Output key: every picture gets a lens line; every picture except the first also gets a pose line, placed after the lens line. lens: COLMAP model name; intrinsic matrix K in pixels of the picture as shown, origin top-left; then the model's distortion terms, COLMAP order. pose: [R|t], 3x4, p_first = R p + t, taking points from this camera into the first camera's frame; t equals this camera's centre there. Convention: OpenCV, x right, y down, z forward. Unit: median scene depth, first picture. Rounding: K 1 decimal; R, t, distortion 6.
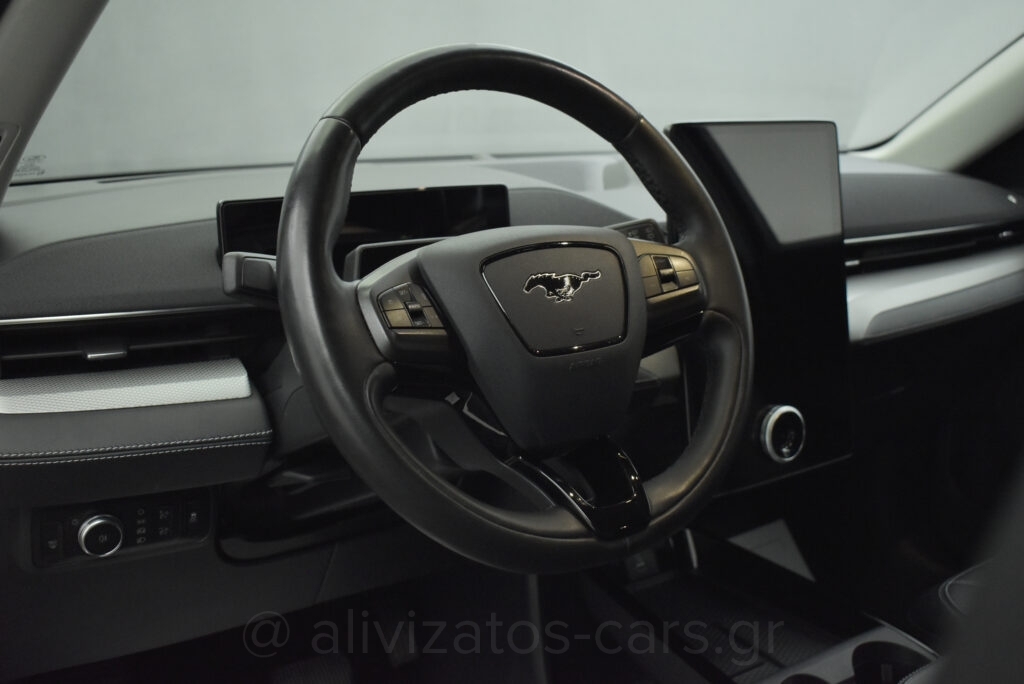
lens RADIAL K [[1127.4, 0, 512.0], [0, 1127.4, 342.0], [0, 0, 1]] dist [-0.058142, -0.009094]
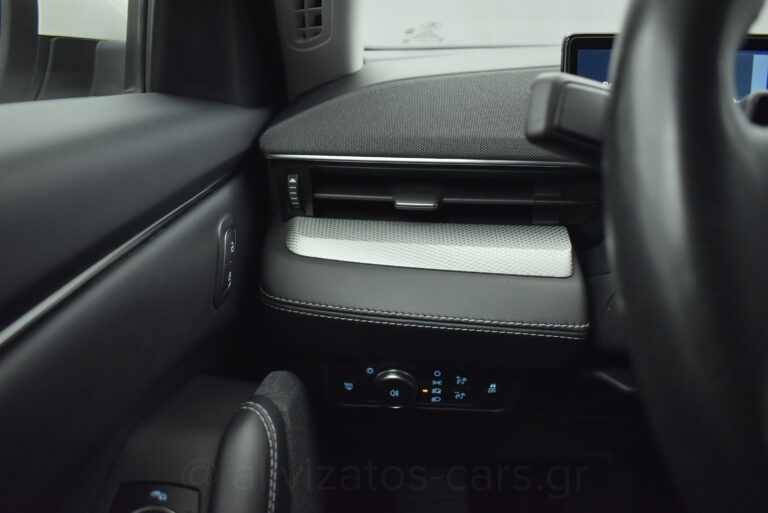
lens RADIAL K [[605.6, 0, 384.0], [0, 605.6, 256.5], [0, 0, 1]] dist [-0.106495, 0.003627]
pose [[0.814227, 0.172877, -0.554209, -0.103337], [-0.108955, 0.983175, 0.146612, -0.015560], [0.570230, -0.058991, 0.819364, 0.565269]]
